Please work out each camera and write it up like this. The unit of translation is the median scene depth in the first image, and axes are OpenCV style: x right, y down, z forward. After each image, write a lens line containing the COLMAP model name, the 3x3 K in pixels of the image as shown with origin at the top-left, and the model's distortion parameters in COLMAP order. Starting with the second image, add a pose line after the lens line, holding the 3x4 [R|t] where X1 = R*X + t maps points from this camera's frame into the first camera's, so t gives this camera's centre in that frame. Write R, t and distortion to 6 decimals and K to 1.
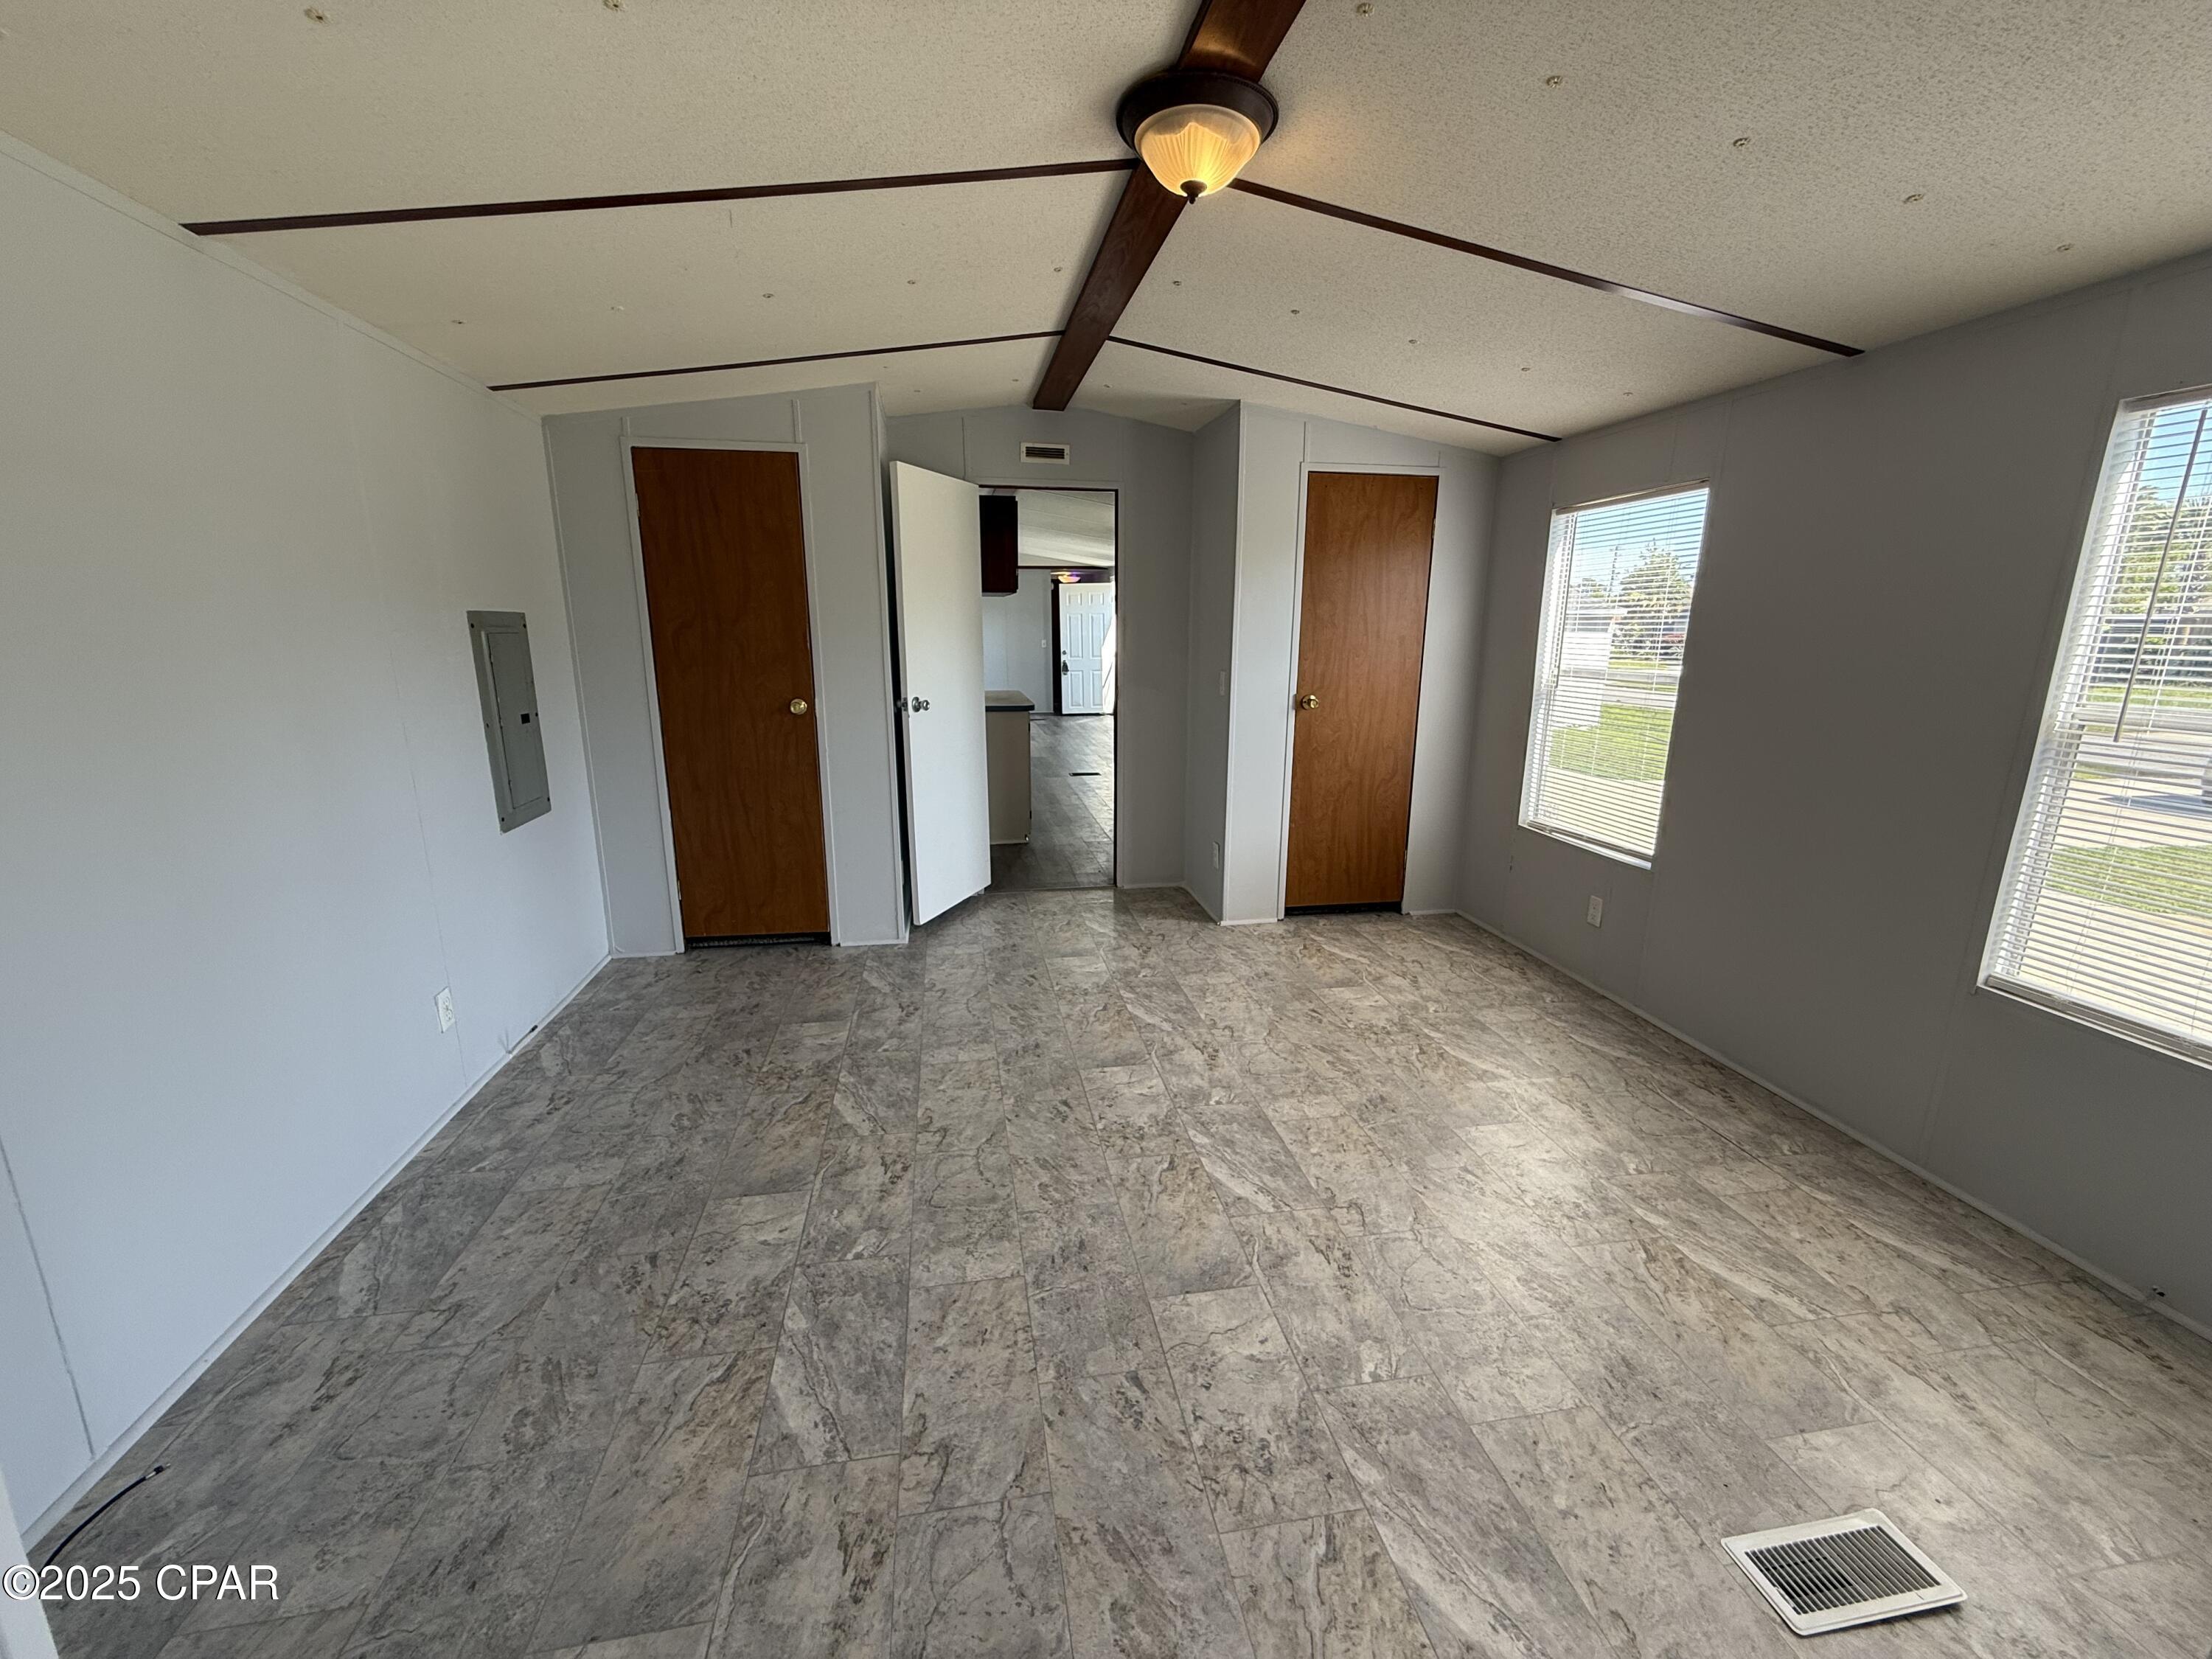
lens RADIAL K [[882.6, 0, 1105.2], [0, 882.6, 831.1], [0, 0, 1]] dist [0.001645, -0.000309]
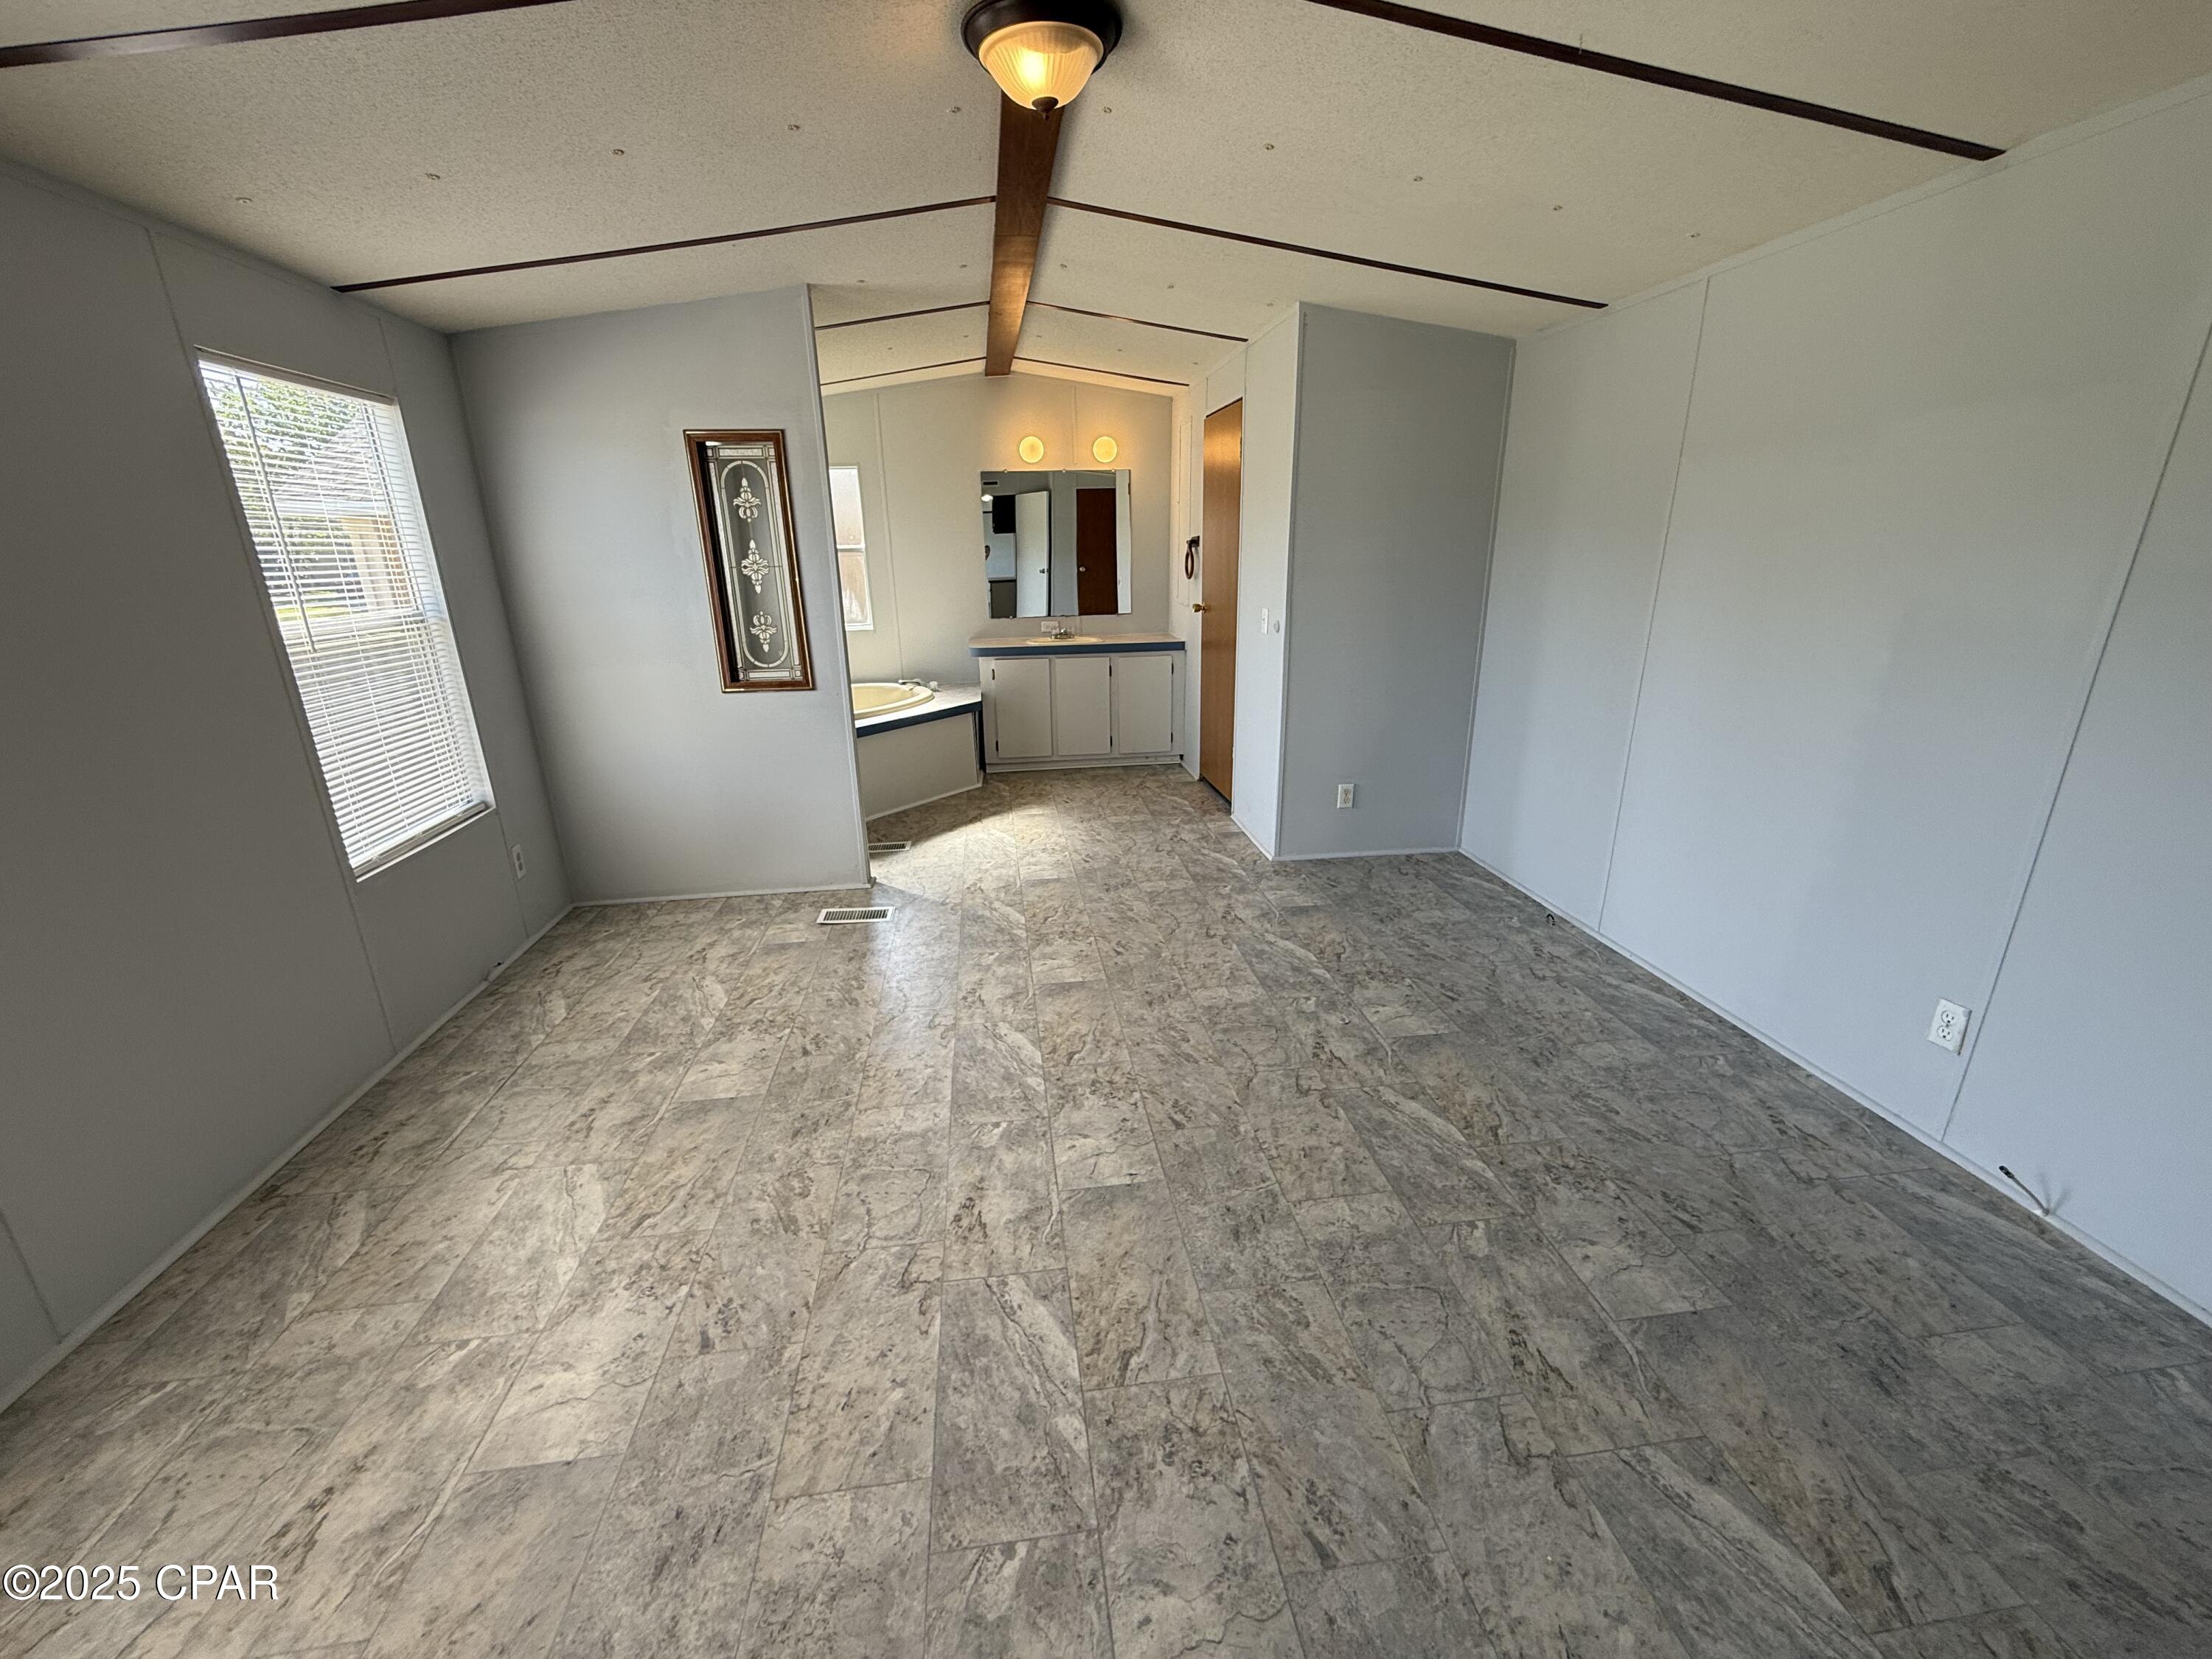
lens RADIAL K [[882.6, 0, 1108.8], [0, 882.6, 827.6], [0, 0, 1]] dist [0.001645, -0.000309]
pose [[-0.999169, -0.001779, 0.040709, -0.014458], [0.019457, 0.856971, 0.514997, -0.408495], [-0.035802, 0.515362, -0.856225, 1.733738]]
